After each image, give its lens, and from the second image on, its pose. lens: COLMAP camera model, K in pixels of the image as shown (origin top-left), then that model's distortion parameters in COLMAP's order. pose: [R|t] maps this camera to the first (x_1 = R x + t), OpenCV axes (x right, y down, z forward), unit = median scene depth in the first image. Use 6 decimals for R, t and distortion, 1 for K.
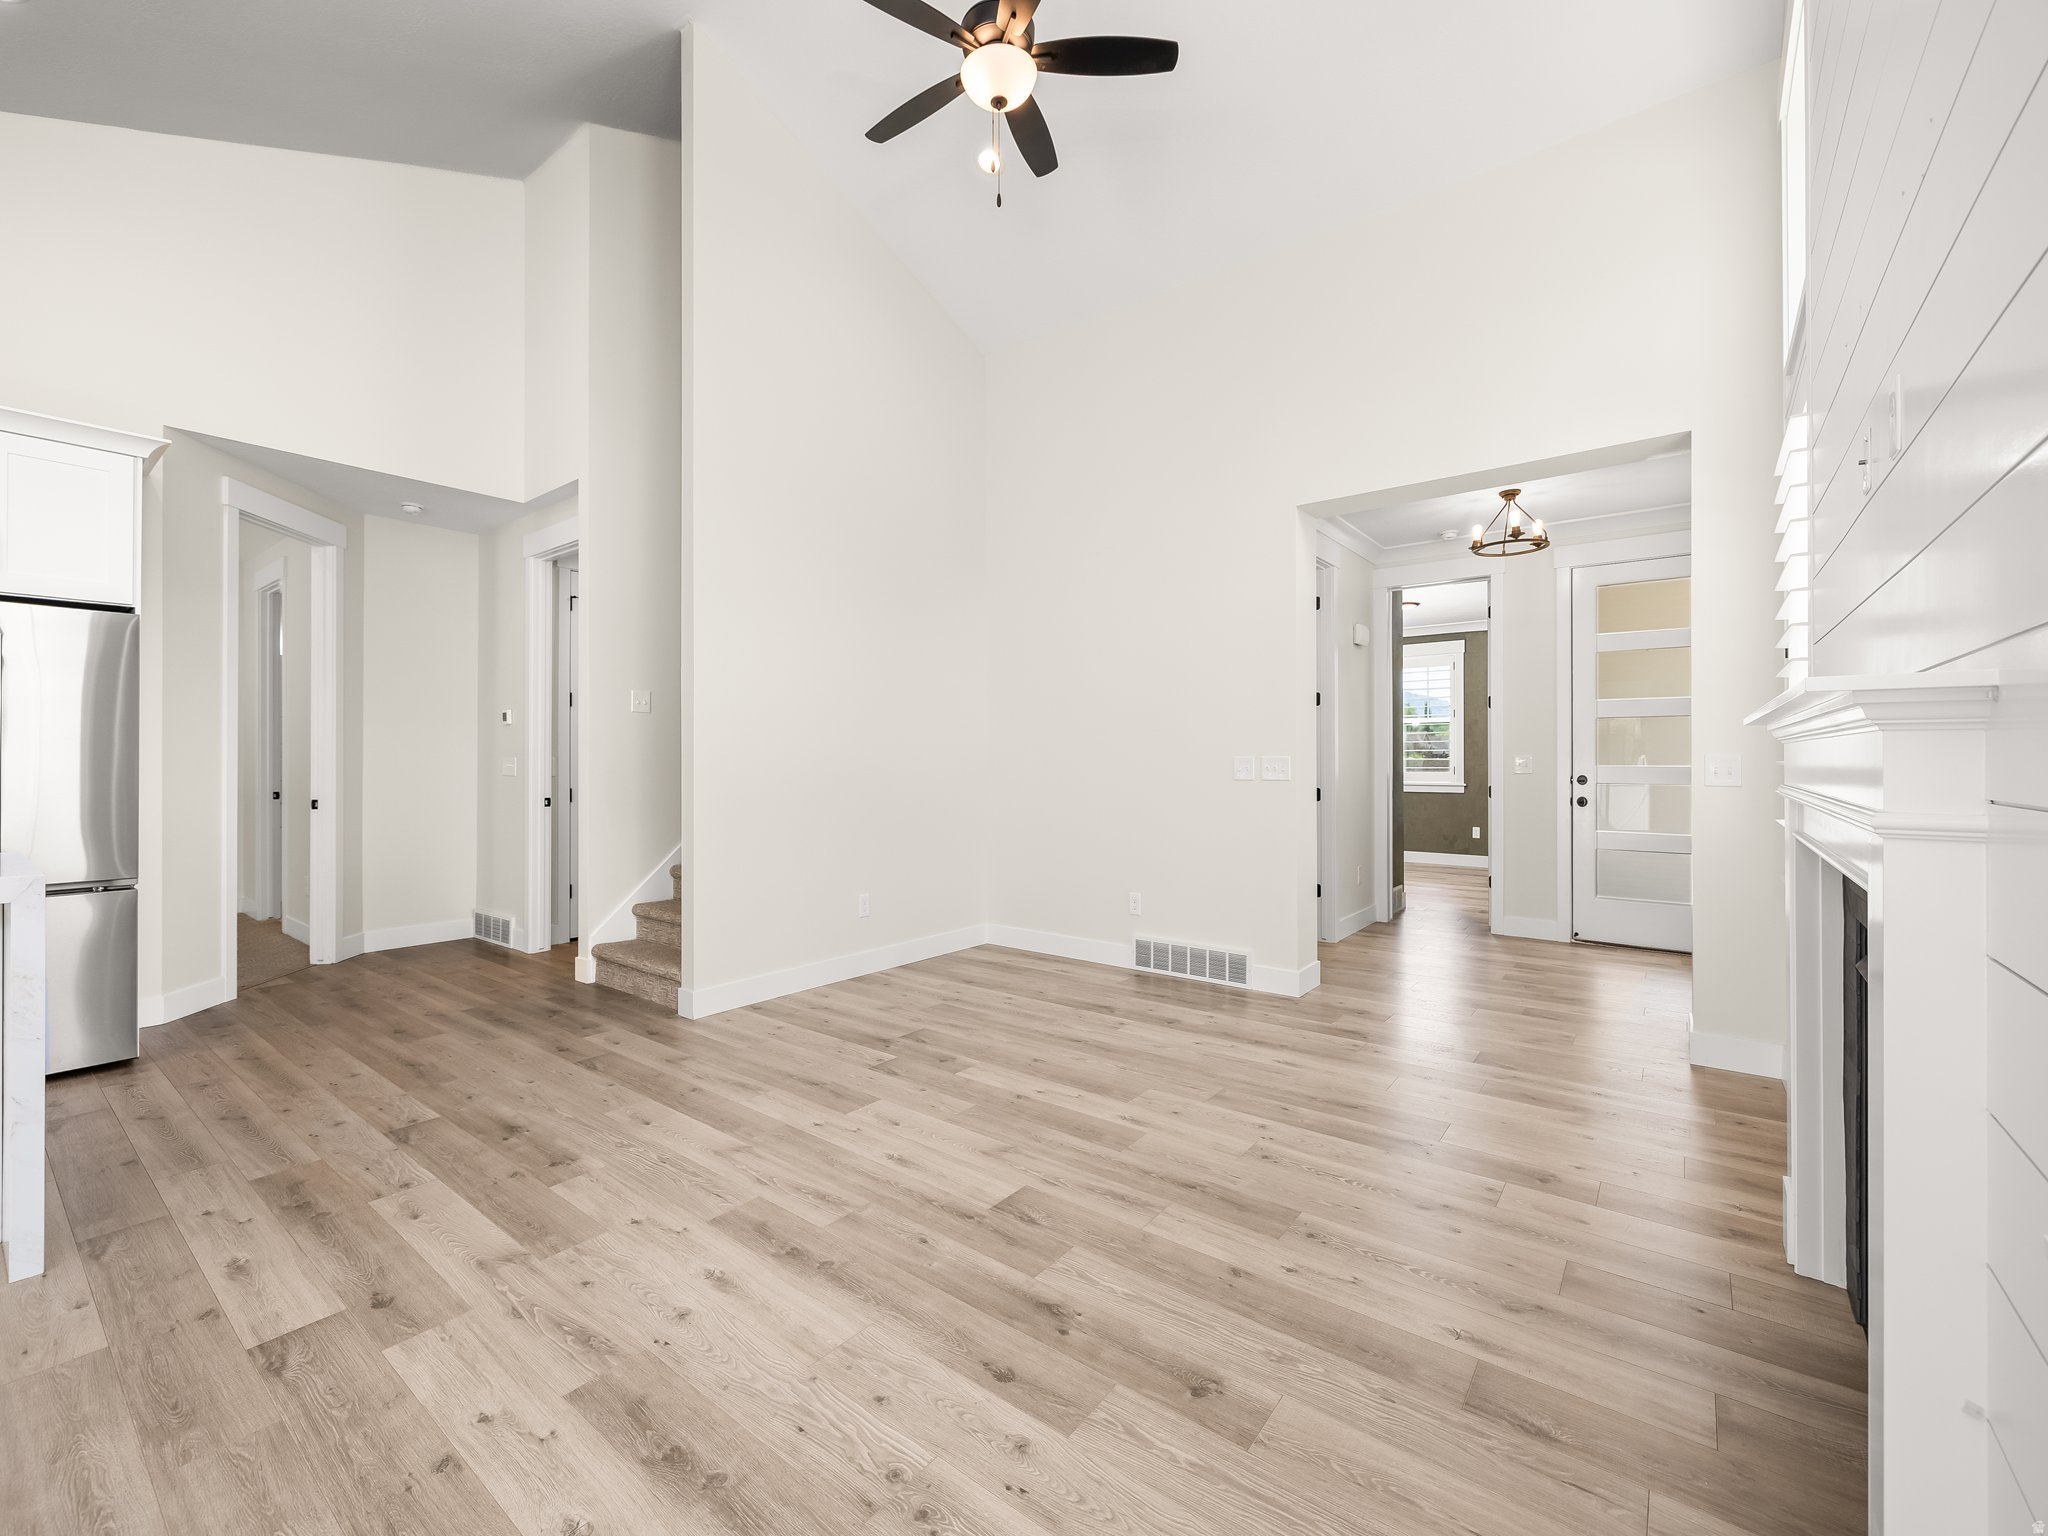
lens RADIAL K [[855.2, 0, 998.0], [0, 855.2, 754.4], [0, 0, 1]] dist [0.001505, -0.000163]
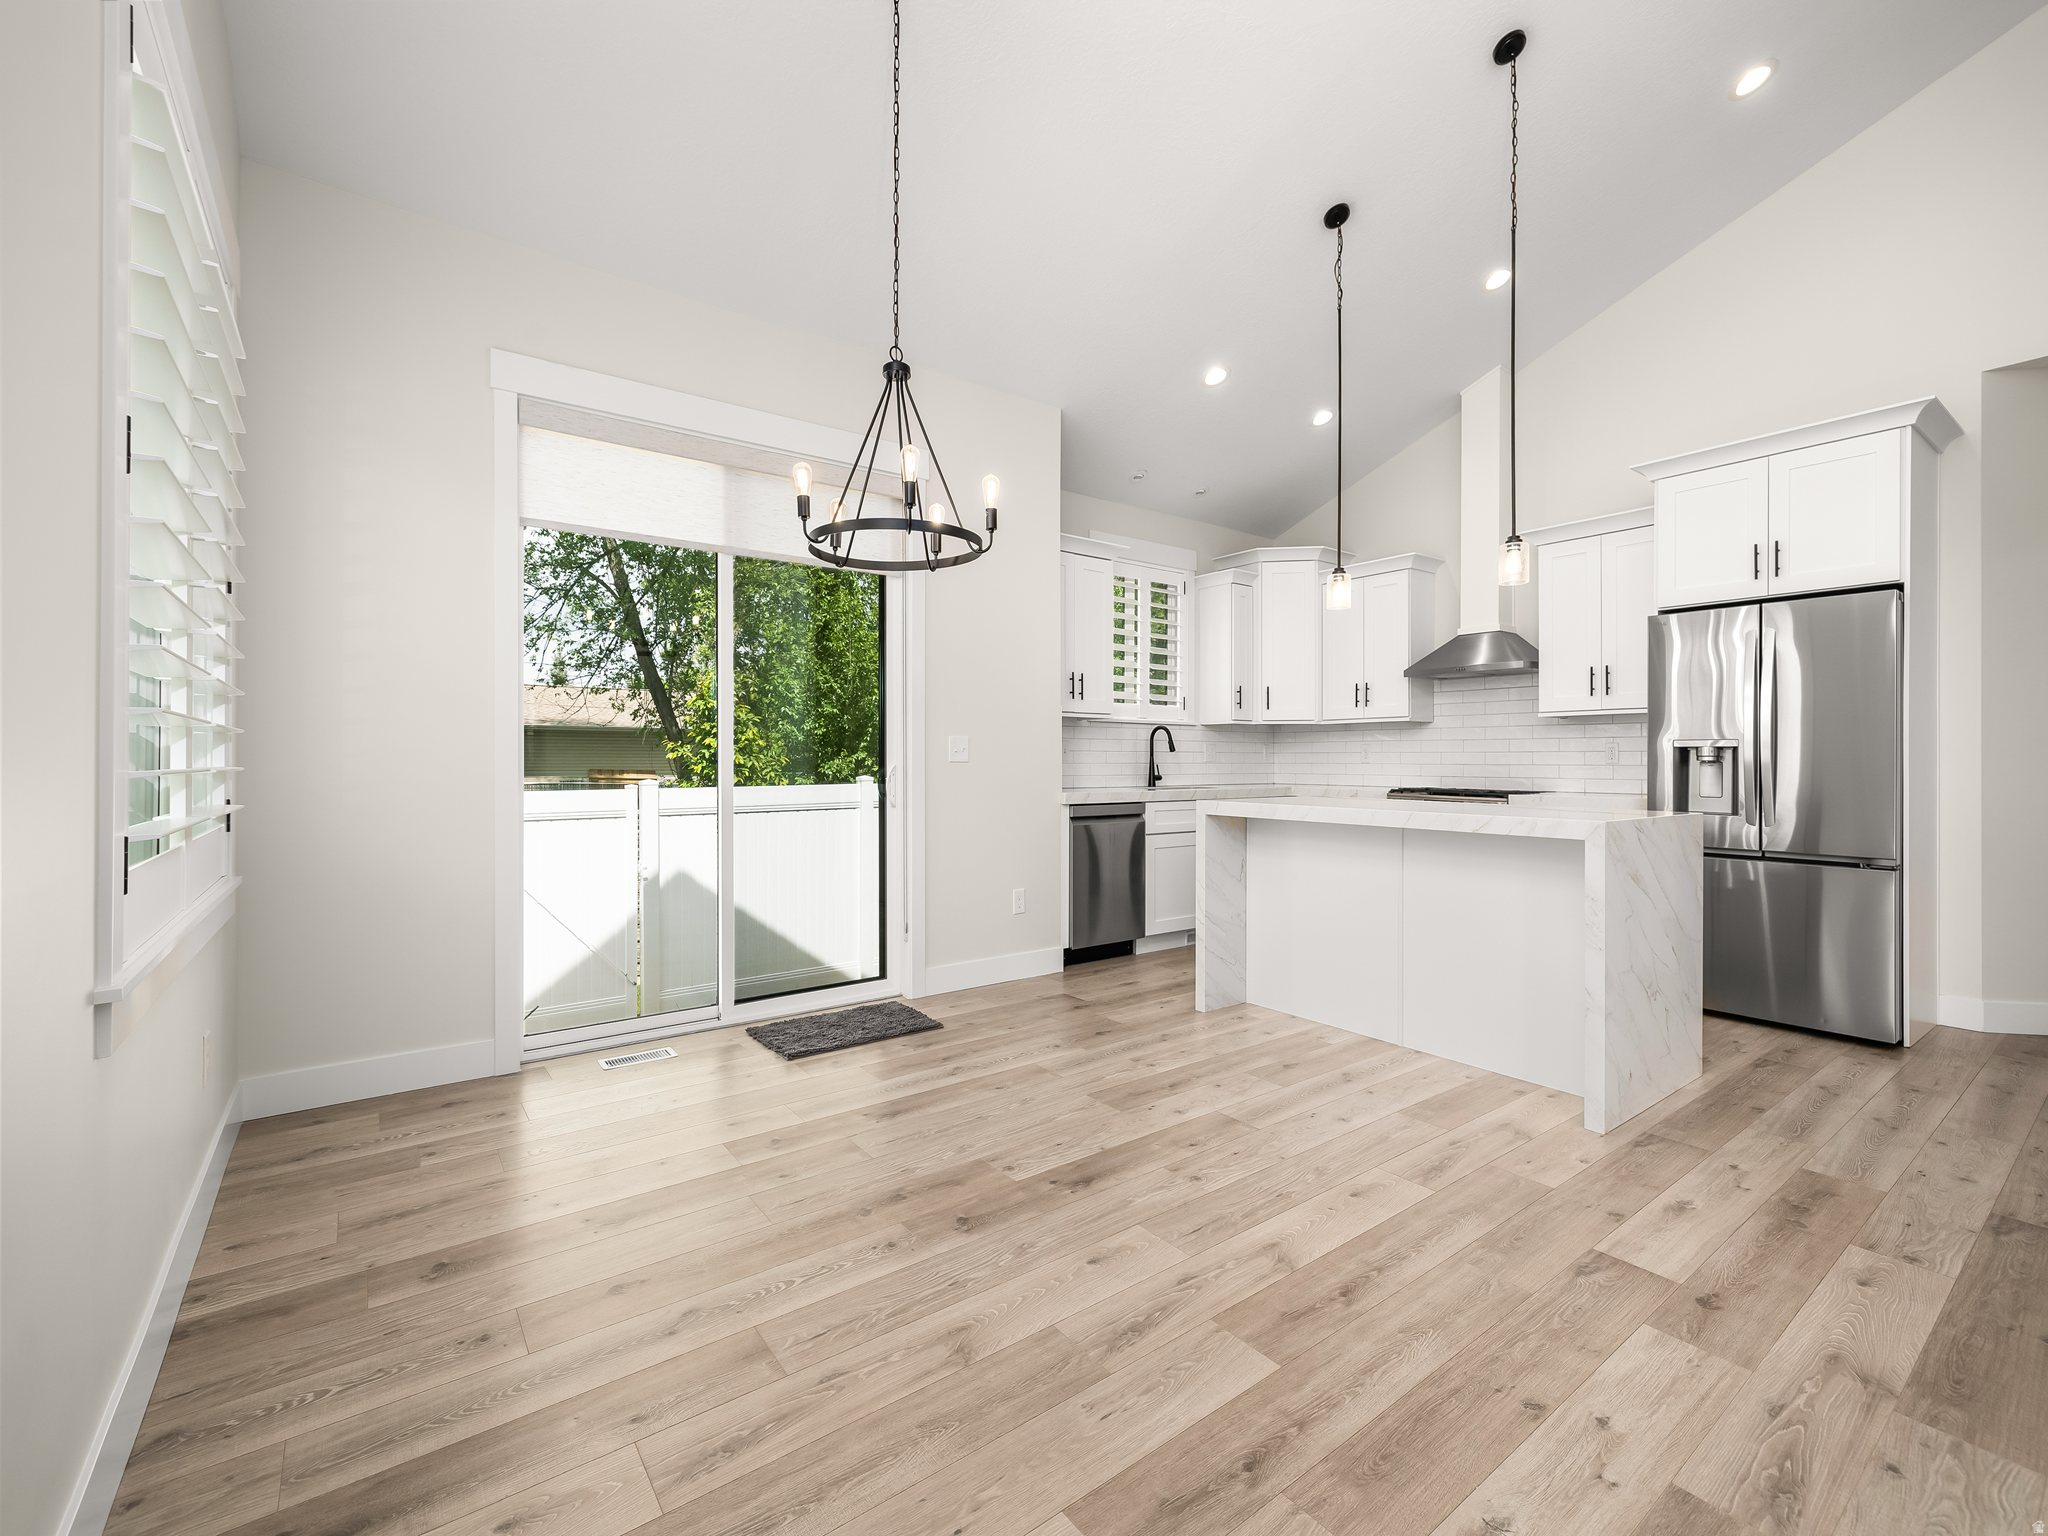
lens RADIAL K [[883.6, 0, 1014.8], [0, 883.6, 755.8], [0, 0, 1]] dist [0.001723, -0.000768]
pose [[-0.256628, -0.003233, -0.966505, 0.240742], [0.002031, 0.999990, -0.003885, 0.029987], [0.966508, -0.002960, -0.256619, 0.314081]]
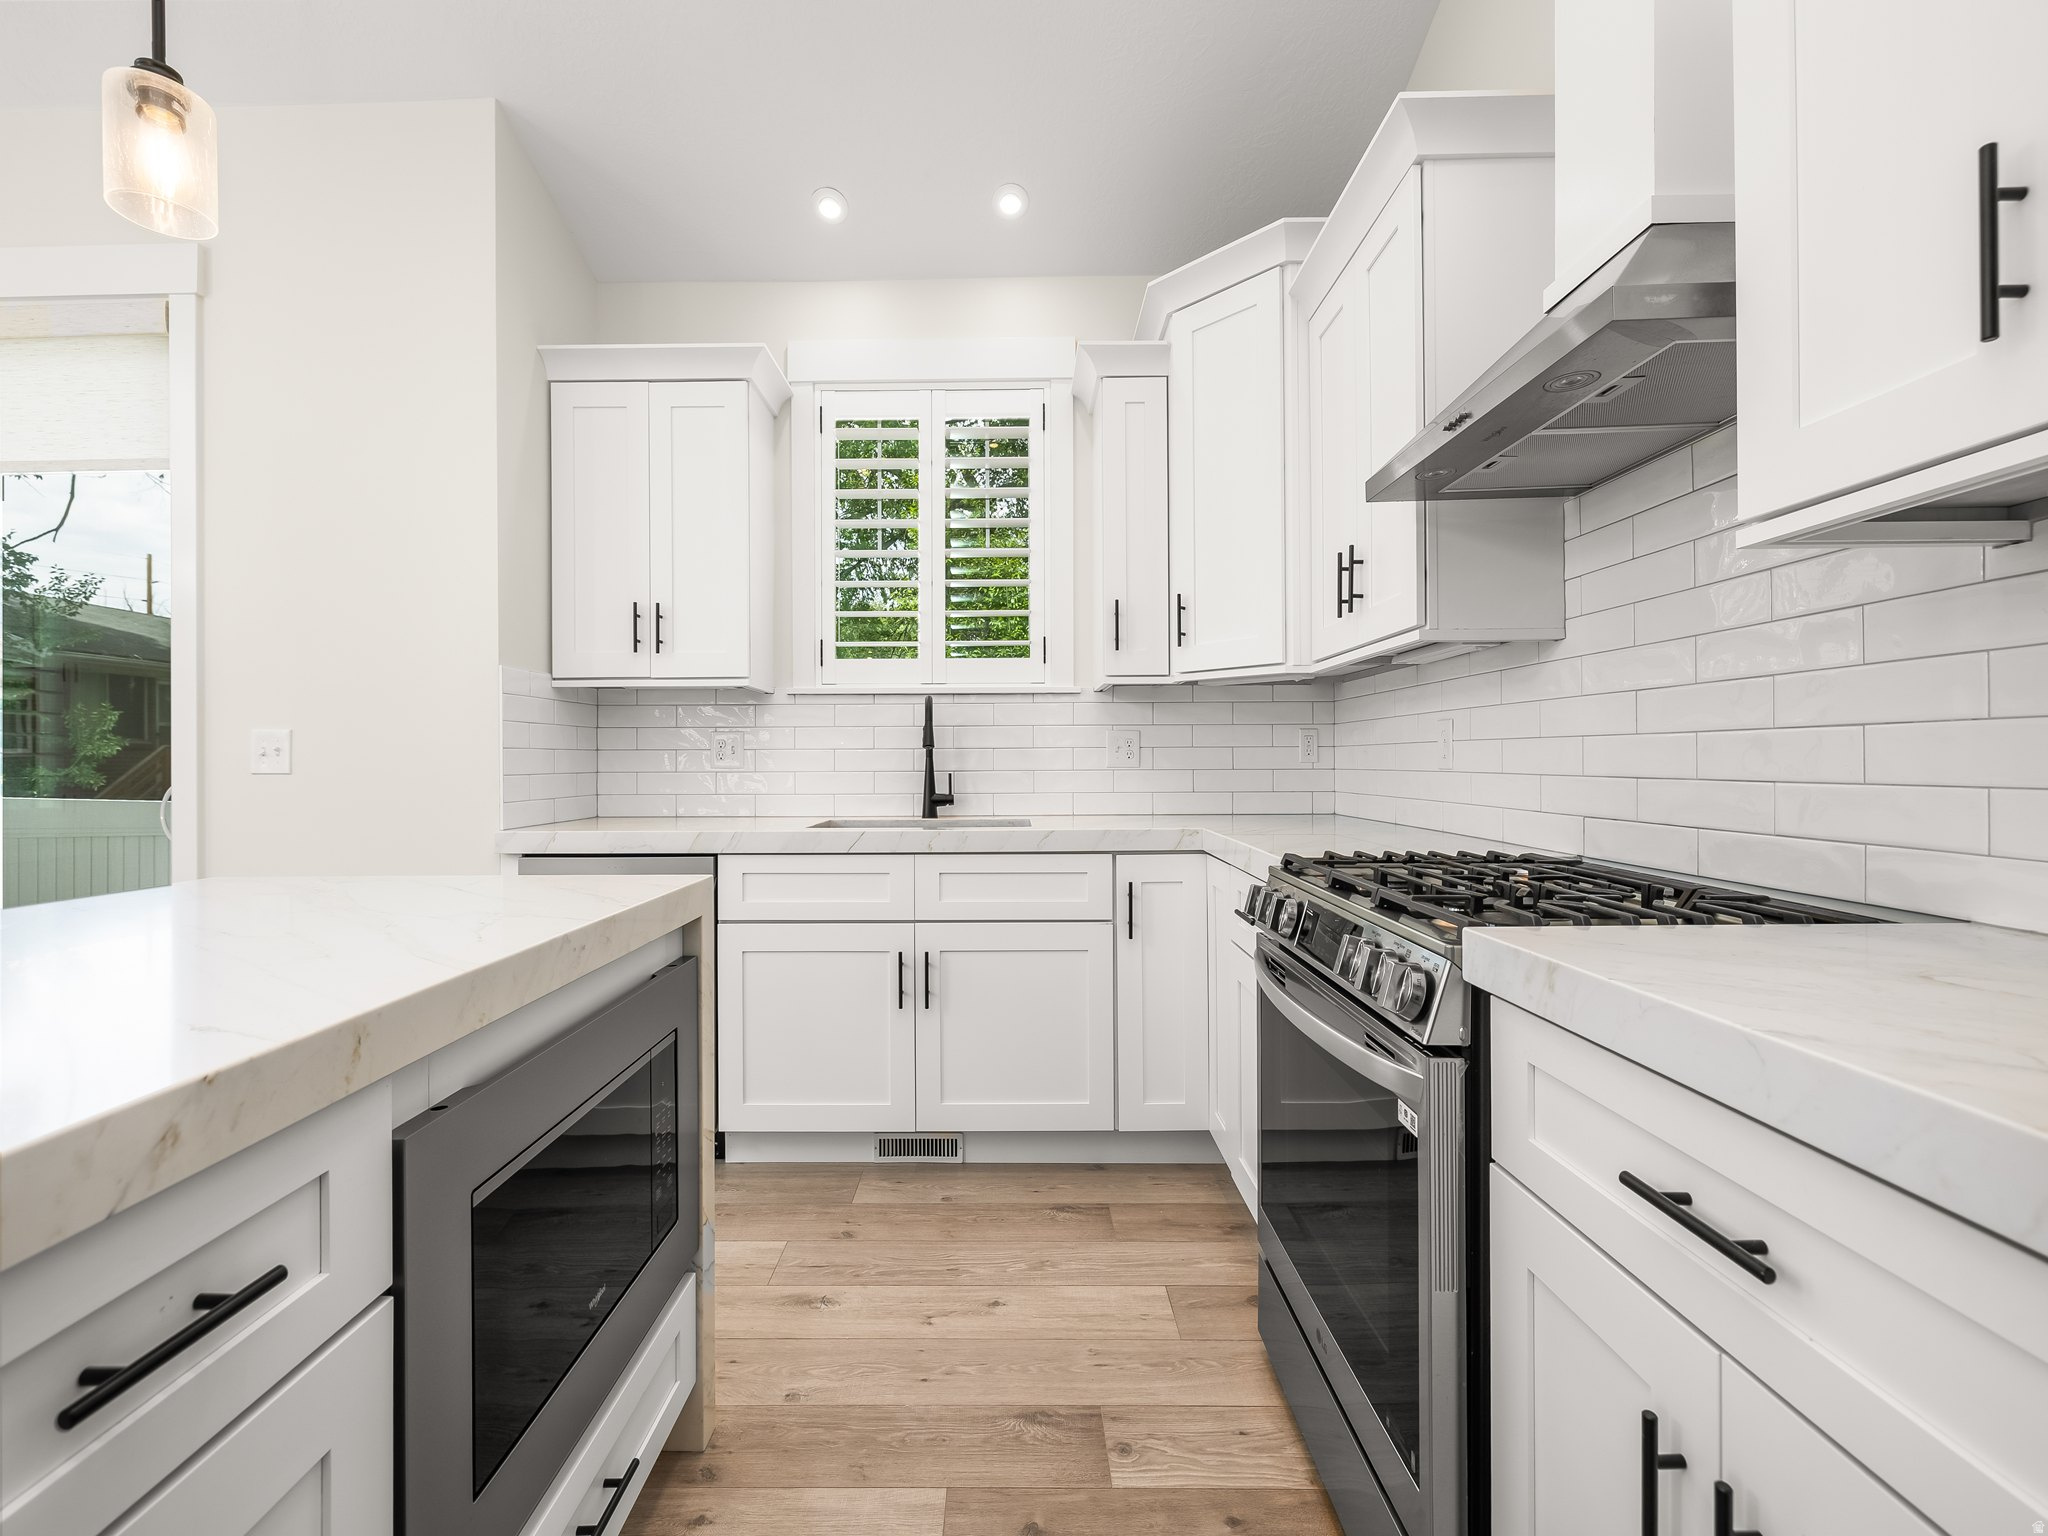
lens RADIAL K [[866.1, 0, 1008.1], [0, 866.1, 762.7], [0, 0, 1]] dist [0.002082, 0.000139]
pose [[-0.787445, 0.009417, -0.616313, -1.077965], [0.011361, 0.999935, 0.000763, 0.029589], [0.616280, -0.006401, -0.787501, 0.877092]]
